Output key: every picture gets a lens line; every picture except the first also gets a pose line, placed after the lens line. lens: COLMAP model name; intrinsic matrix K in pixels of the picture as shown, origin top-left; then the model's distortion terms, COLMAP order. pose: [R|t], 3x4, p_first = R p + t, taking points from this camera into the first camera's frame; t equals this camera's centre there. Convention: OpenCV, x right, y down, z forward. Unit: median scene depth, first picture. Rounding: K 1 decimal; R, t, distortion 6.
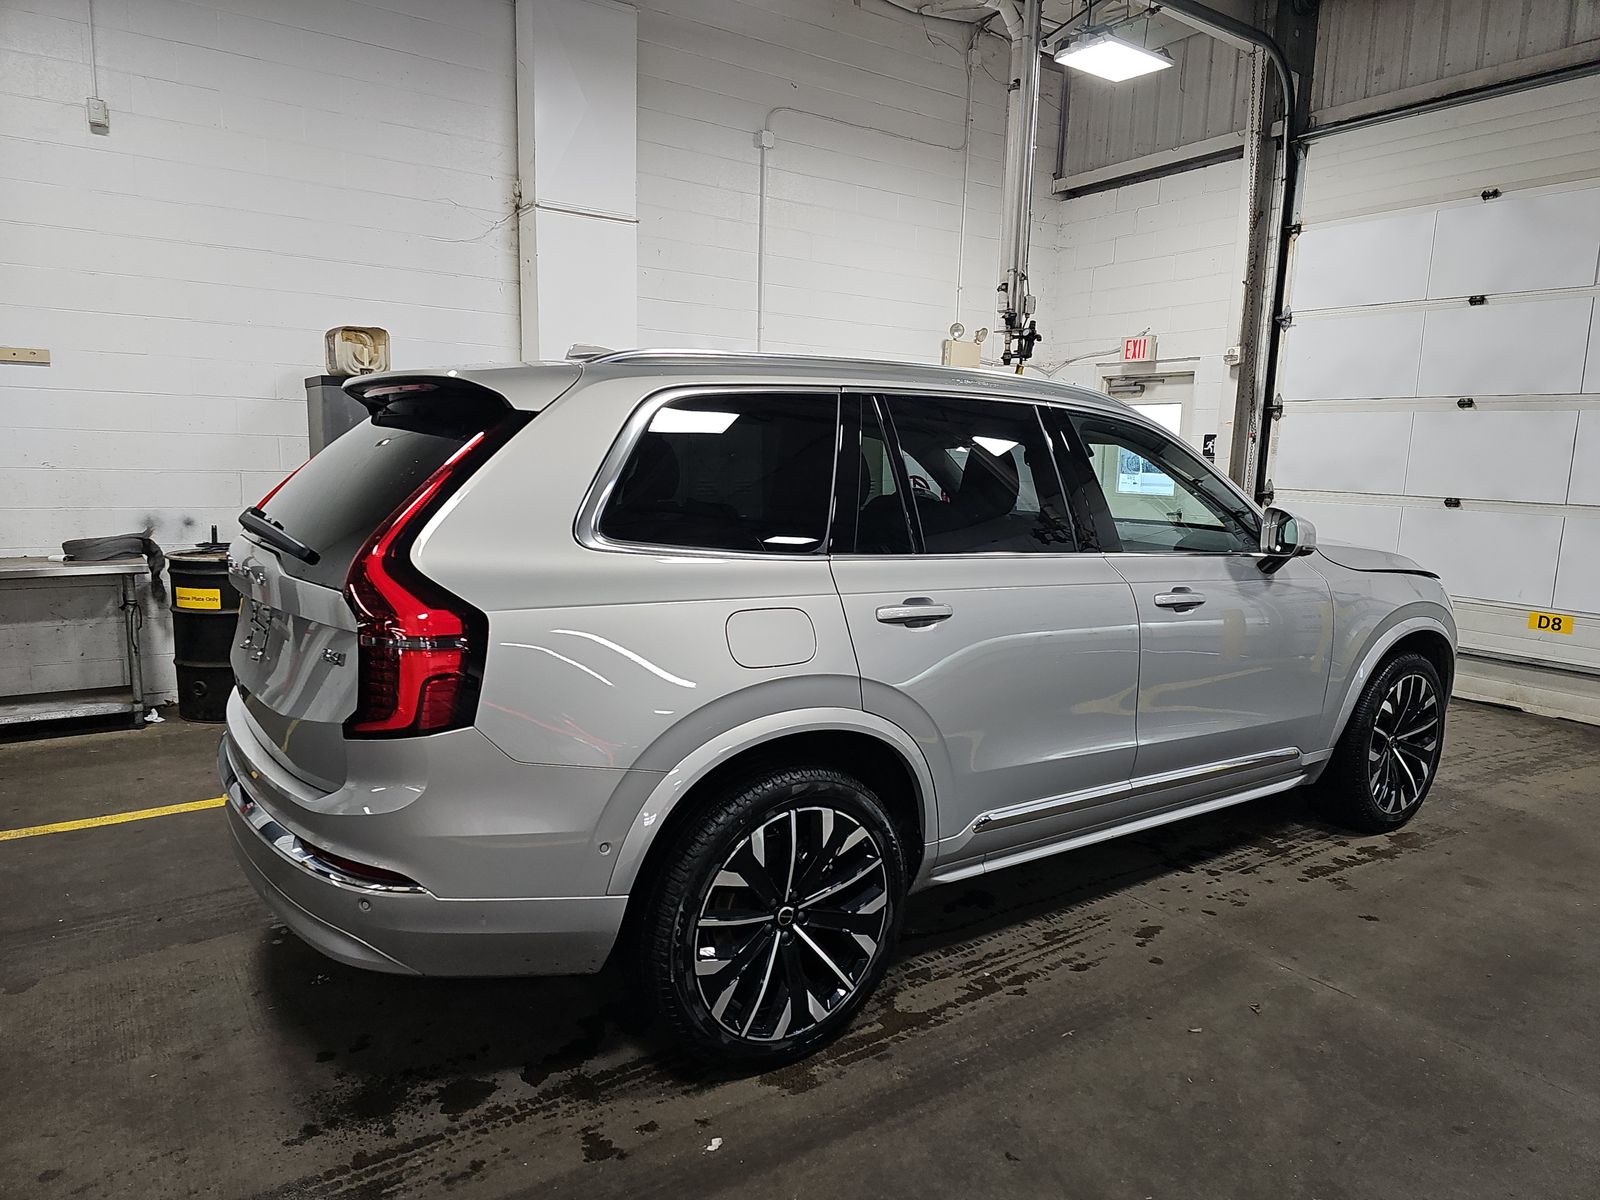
lens RADIAL K [[1044.5, 0, 824.4], [0, 1044.5, 623.4], [0, 0, 1]] dist [0.032630, -0.034934]
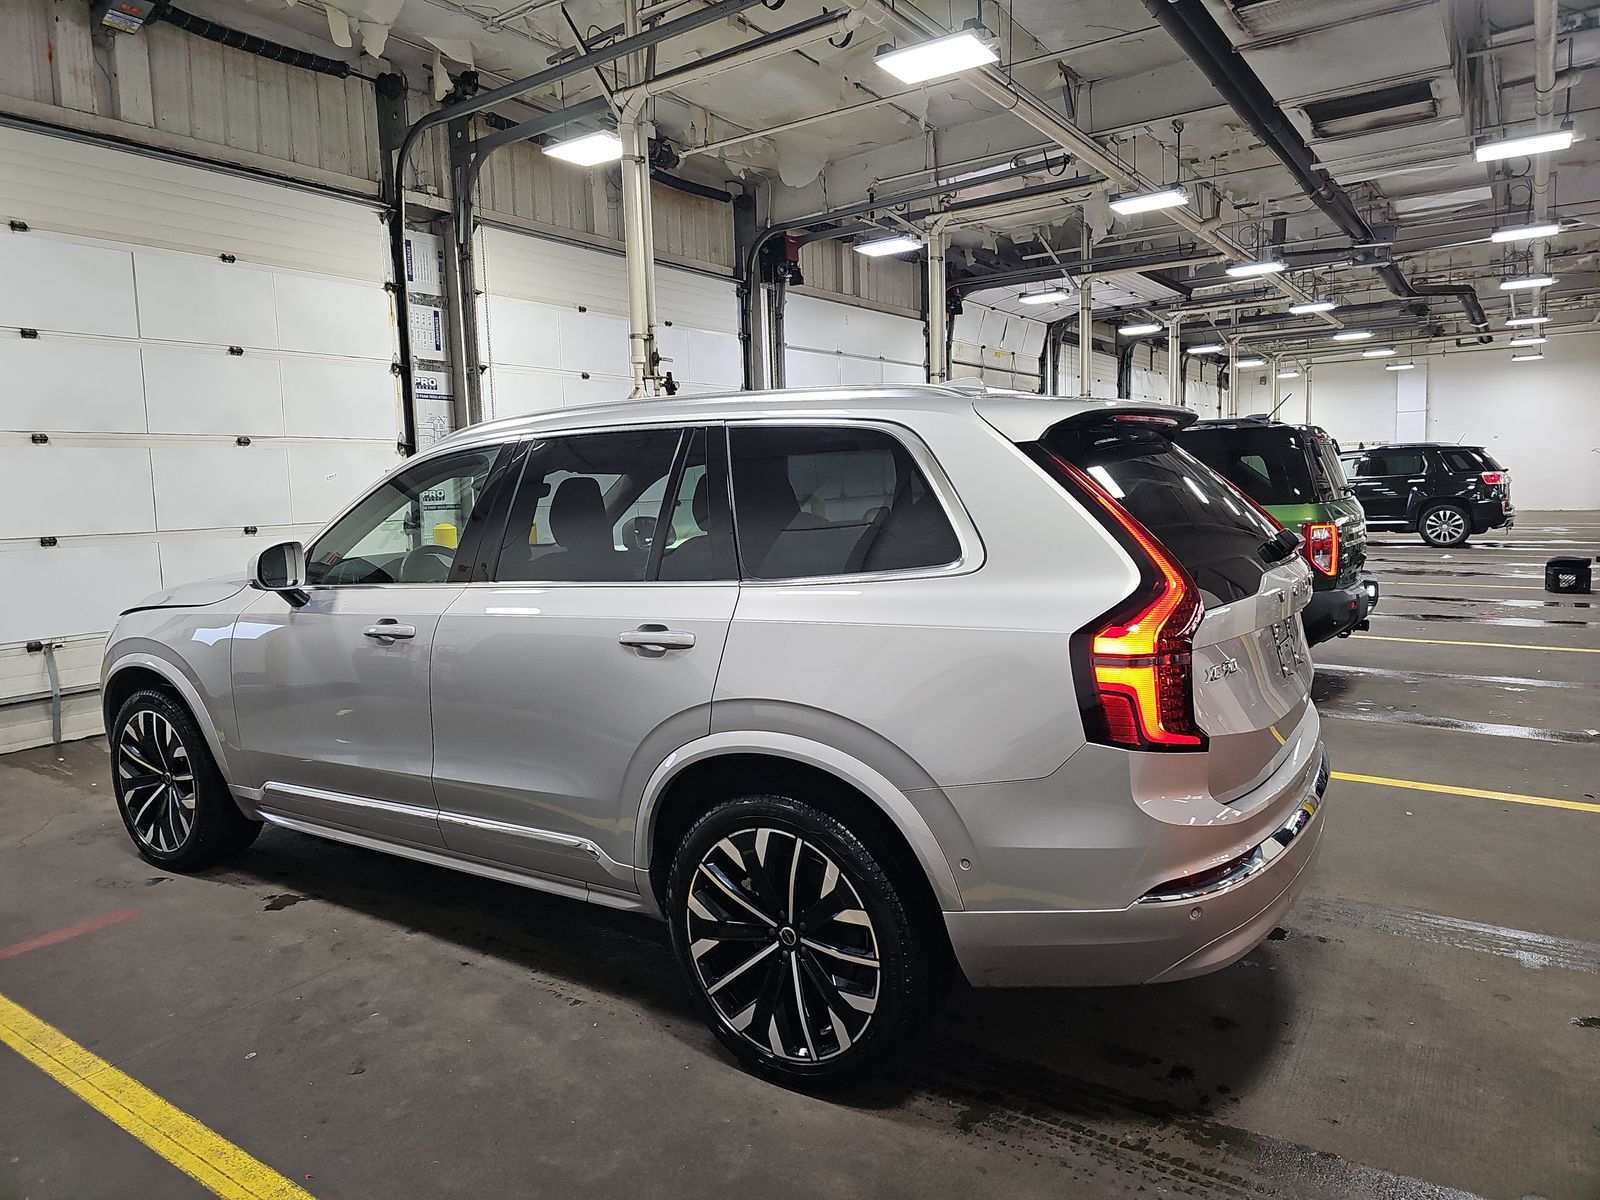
lens RADIAL K [[1039.1, 0, 800.0], [0, 1039.1, 600.0], [0, 0, 1]] dist [0.041123, -0.038115]
pose [[-0.359621, -0.115730, 0.925894, -0.868022], [0.172372, 0.966961, 0.187813, -0.200123], [-0.917039, 0.227140, -0.327791, 1.121171]]
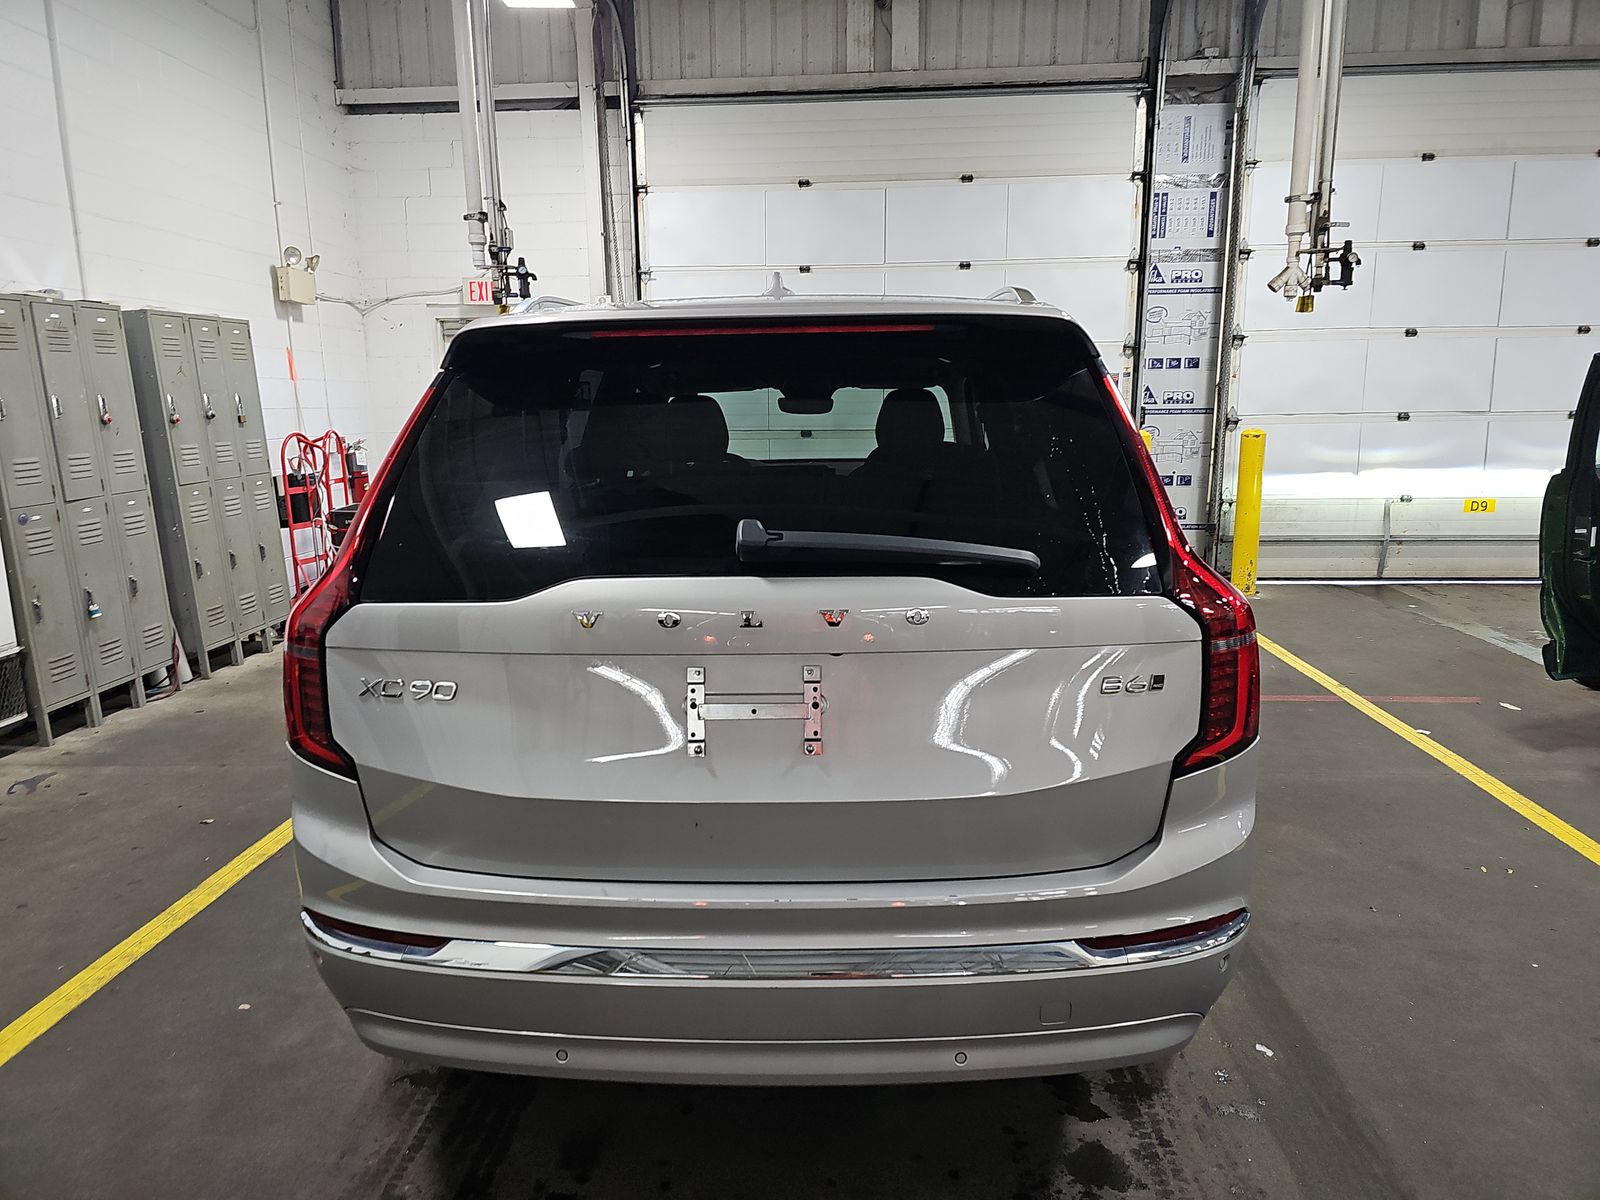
lens RADIAL K [[1039.1, 0, 800.0], [0, 1039.1, 600.0], [0, 0, 1]] dist [0.041123, -0.038115]
pose [[0.616992, -0.176967, 0.766814, -0.629917], [0.152946, 0.982774, 0.103744, -0.076400], [-0.771964, 0.053272, 0.633430, 0.369513]]
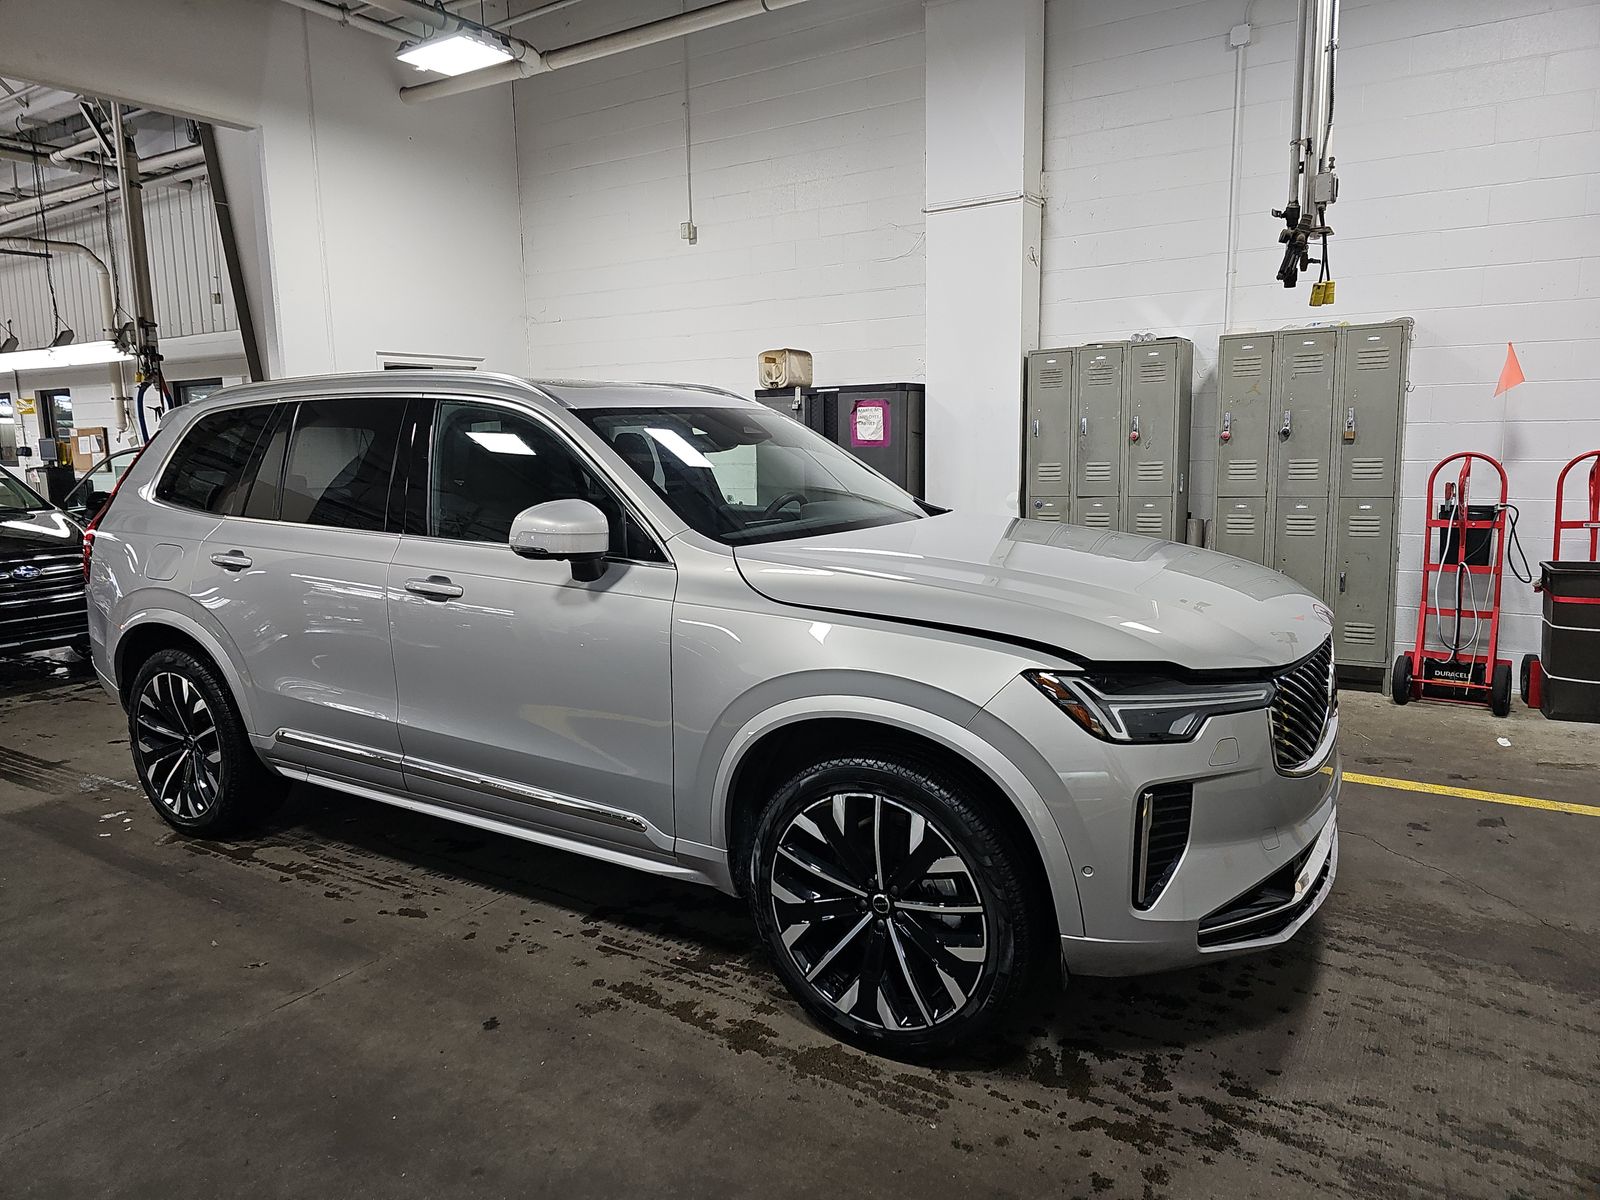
lens RADIAL K [[1039.1, 0, 800.0], [0, 1039.1, 600.0], [0, 0, 1]] dist [0.041123, -0.038115]
pose [[0.392589, 0.123456, -0.911390, 1.136107], [-0.112776, 0.989934, 0.085516, -0.123186], [0.912773, 0.069210, 0.402560, 0.751841]]
